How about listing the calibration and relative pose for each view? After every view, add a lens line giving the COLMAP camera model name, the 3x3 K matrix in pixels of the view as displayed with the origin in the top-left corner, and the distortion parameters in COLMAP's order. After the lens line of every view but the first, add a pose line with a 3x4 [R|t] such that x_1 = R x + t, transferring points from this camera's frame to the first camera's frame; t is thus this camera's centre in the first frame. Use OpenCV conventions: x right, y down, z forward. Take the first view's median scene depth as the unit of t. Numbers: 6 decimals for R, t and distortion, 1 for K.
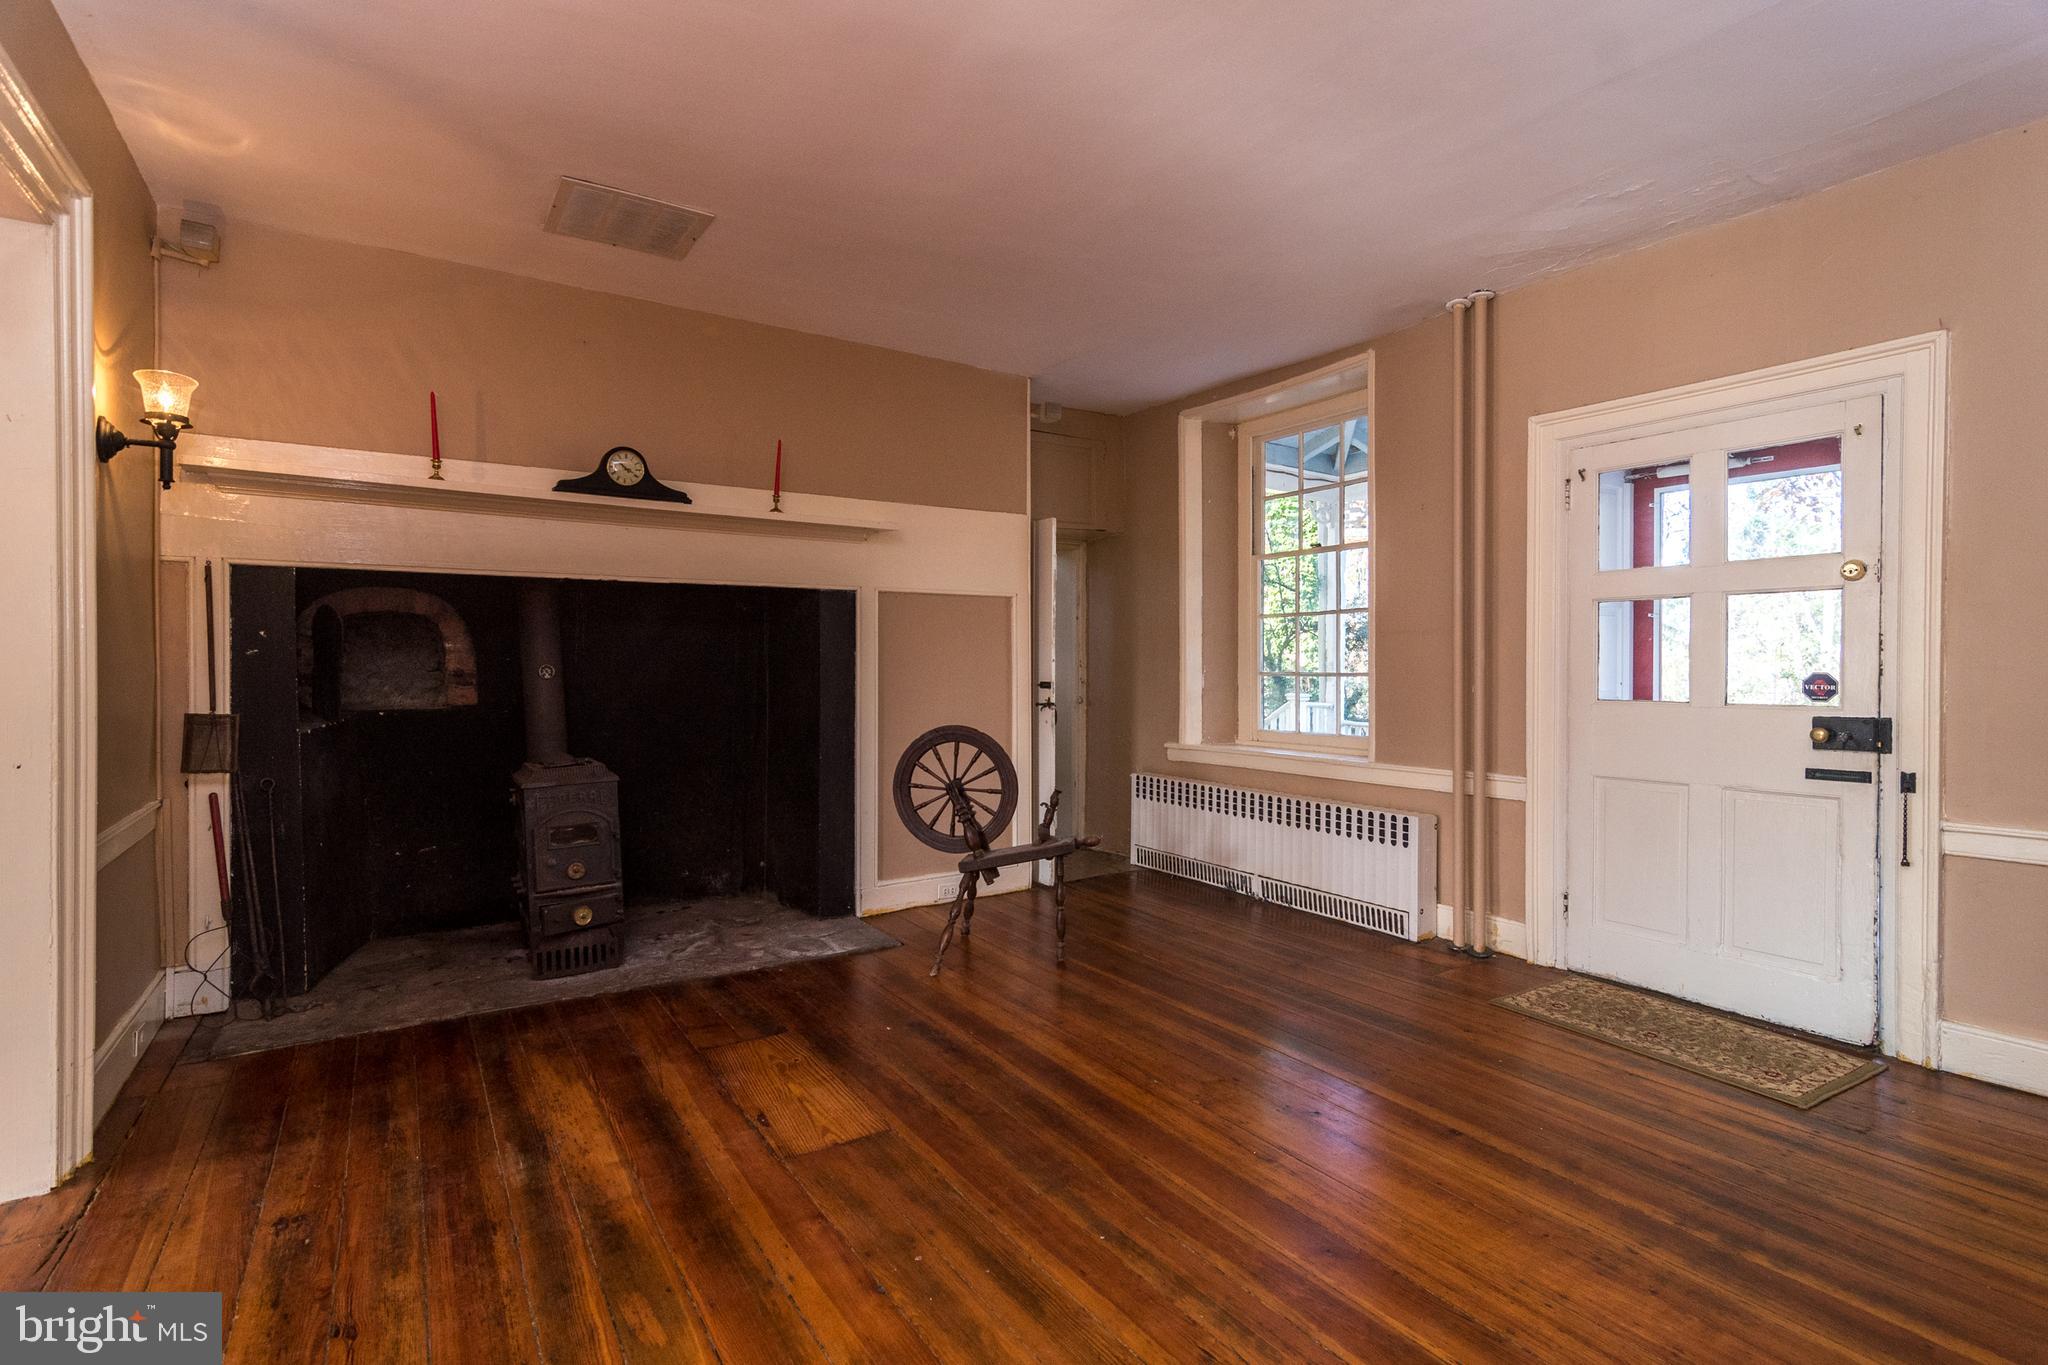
lens RADIAL K [[1009.9, 0, 1024.0], [0, 1009.9, 682.5], [0, 0, 1]] dist [-0.008192, -0.000093]
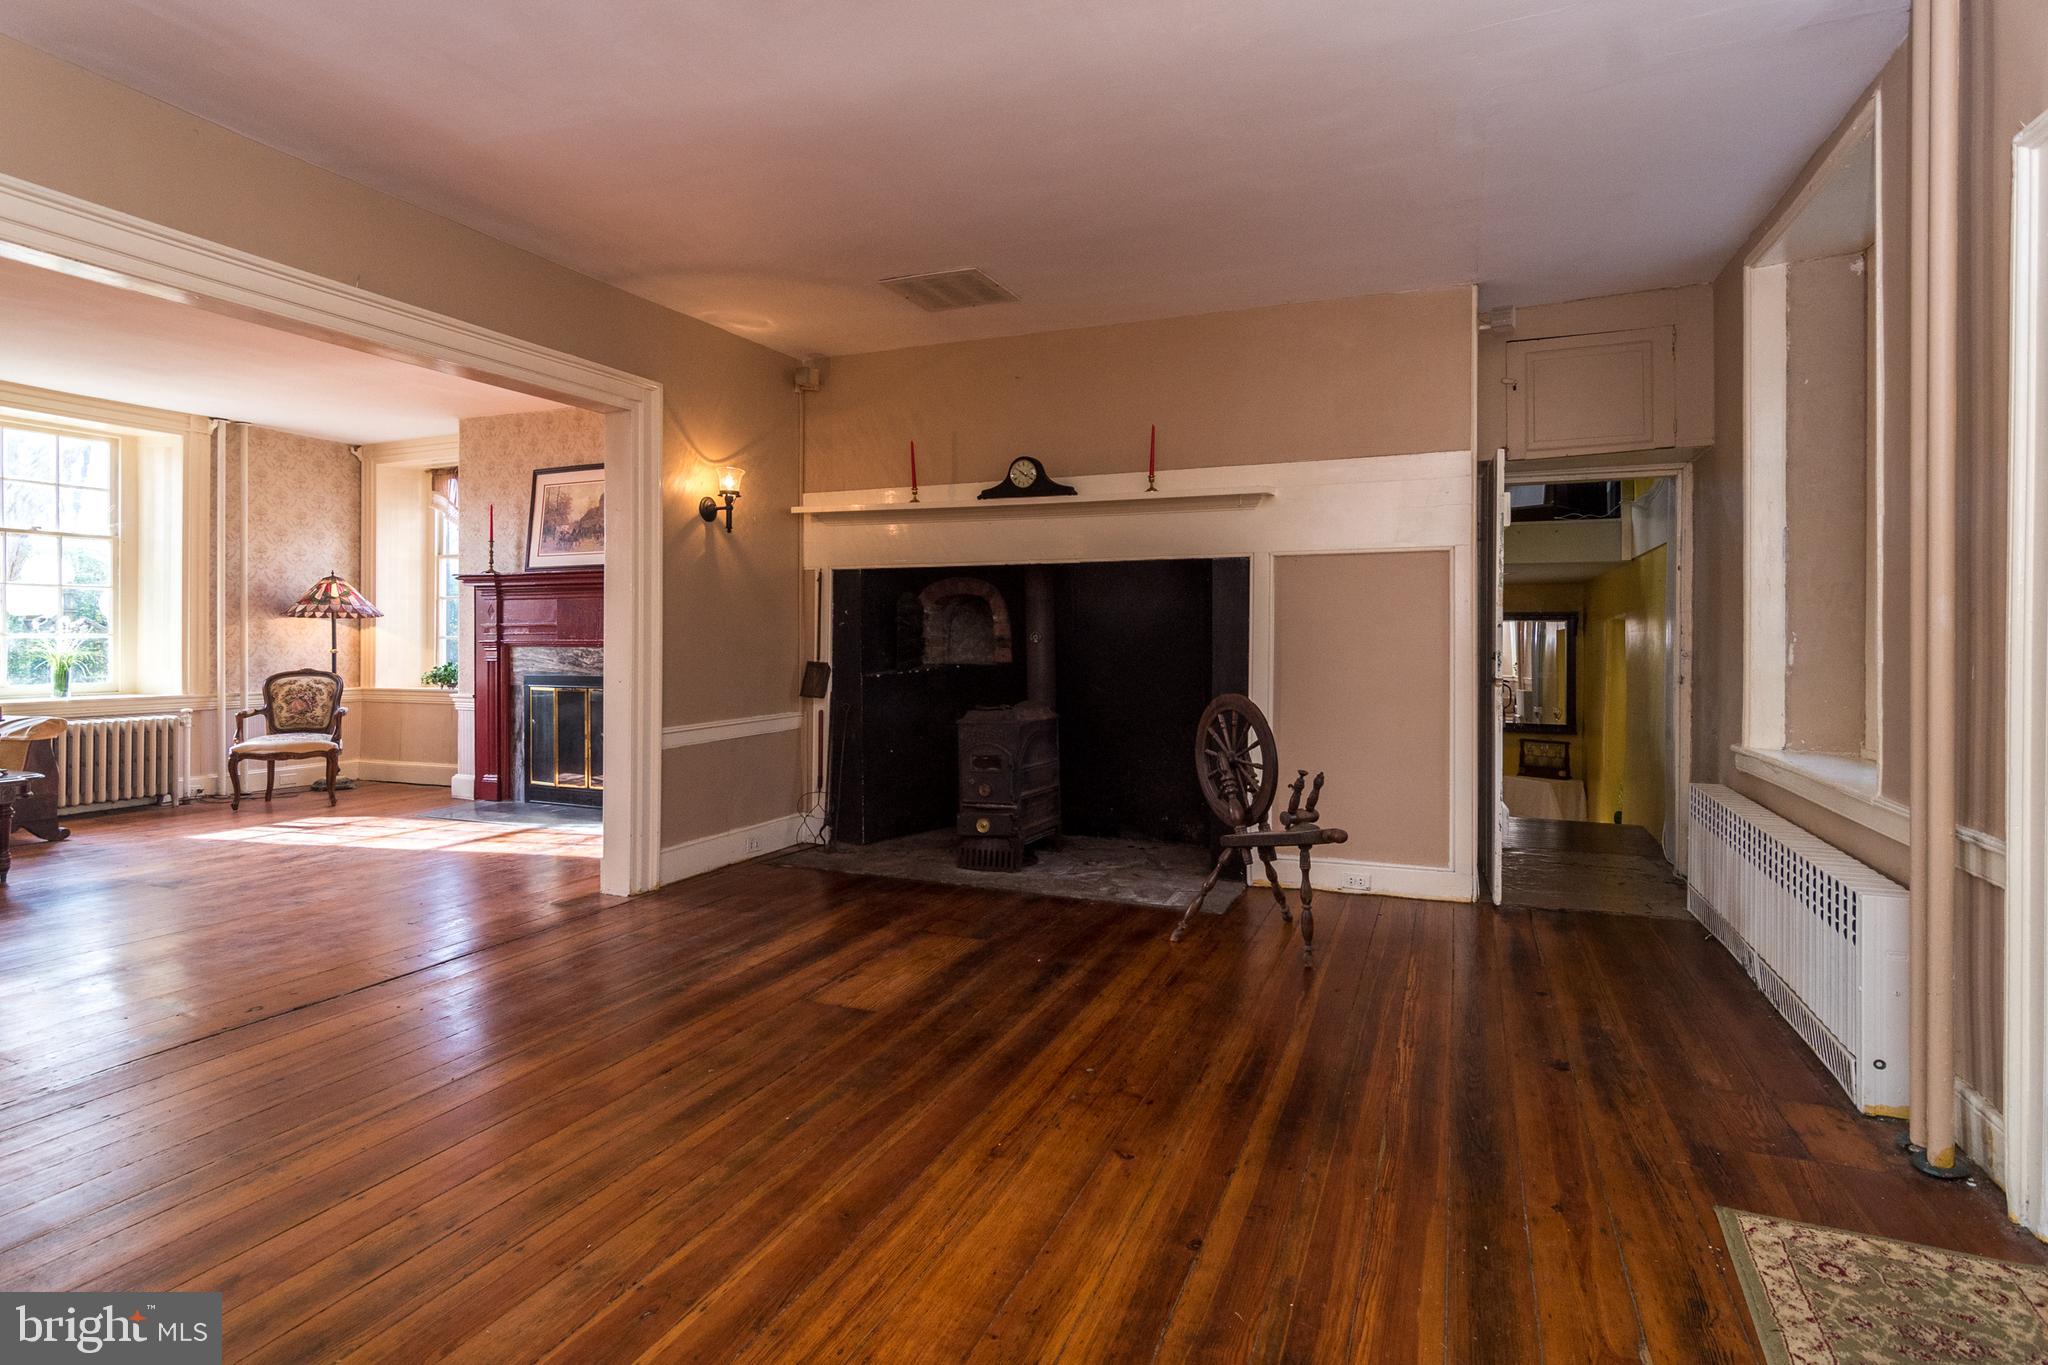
lens RADIAL K [[1018.3, 0, 1017.0], [0, 1018.3, 632.5], [0, 0, 1]] dist [-0.000336, -0.000227]
pose [[0.551911, -0.003272, -0.833897, 0.689915], [-0.014551, 0.999802, -0.013553, 0.001283], [0.833776, 0.019614, 0.551754, 0.320458]]
